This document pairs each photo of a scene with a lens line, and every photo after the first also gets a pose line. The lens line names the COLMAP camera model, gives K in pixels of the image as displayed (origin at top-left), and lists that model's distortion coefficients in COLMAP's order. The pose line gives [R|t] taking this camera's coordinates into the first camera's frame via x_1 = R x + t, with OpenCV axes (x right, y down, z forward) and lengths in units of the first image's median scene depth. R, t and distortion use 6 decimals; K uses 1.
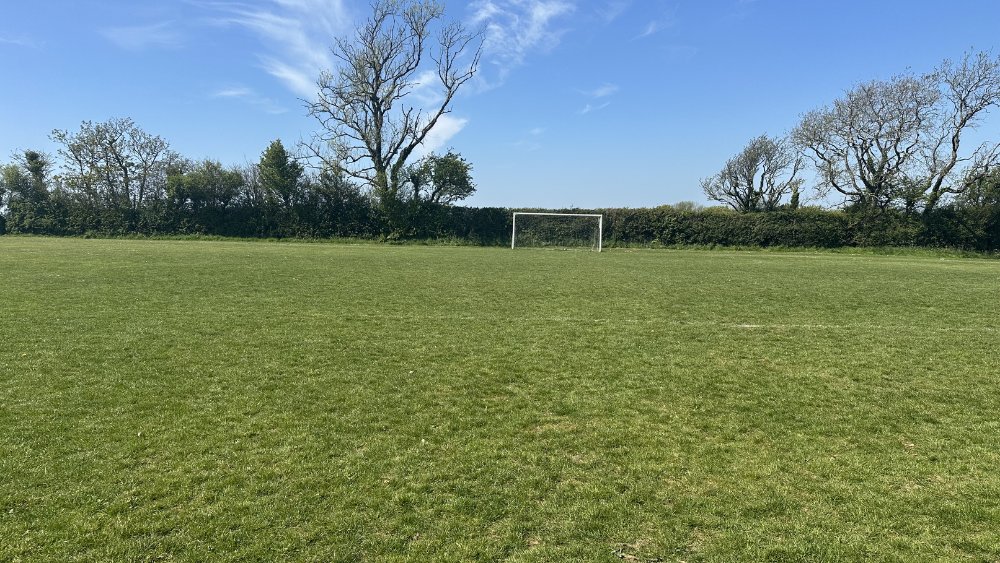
lens RADIAL K [[691.1, 0, 501.6], [0, 691.1, 285.8], [0, 0, 1]] dist [0.115903, -0.175466]
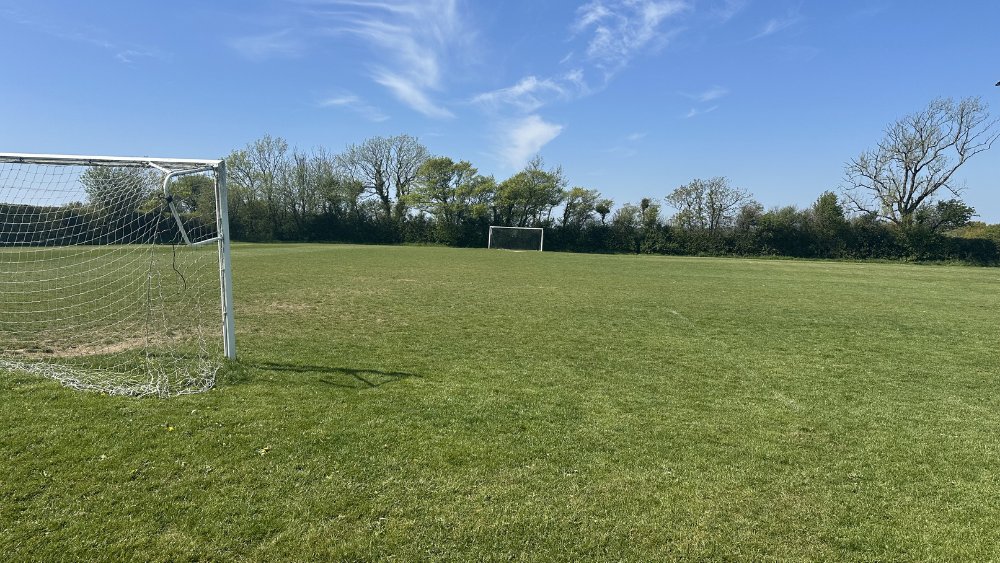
lens RADIAL K [[740.7, 0, 517.2], [0, 740.7, 280.5], [0, 0, 1]] dist [0.114384, -0.171992]
pose [[0.994844, 0.019794, -0.099465, -0.807038], [-0.022589, 0.999379, -0.027050, 0.033158], [0.098867, 0.029158, 0.994673, -0.604291]]
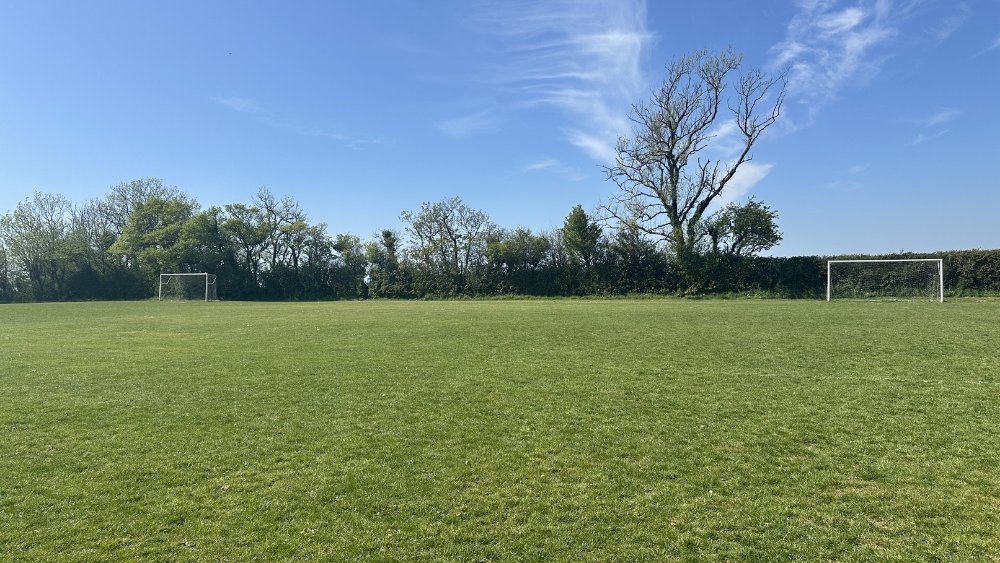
lens RADIAL K [[691.1, 0, 501.6], [0, 691.1, 285.8], [0, 0, 1]] dist [0.115903, -0.175466]
pose [[0.912046, -0.031218, -0.408899, 0.002417], [-0.001639, 0.996813, -0.079761, 0.000313], [0.410085, 0.073416, 0.909087, -0.005372]]
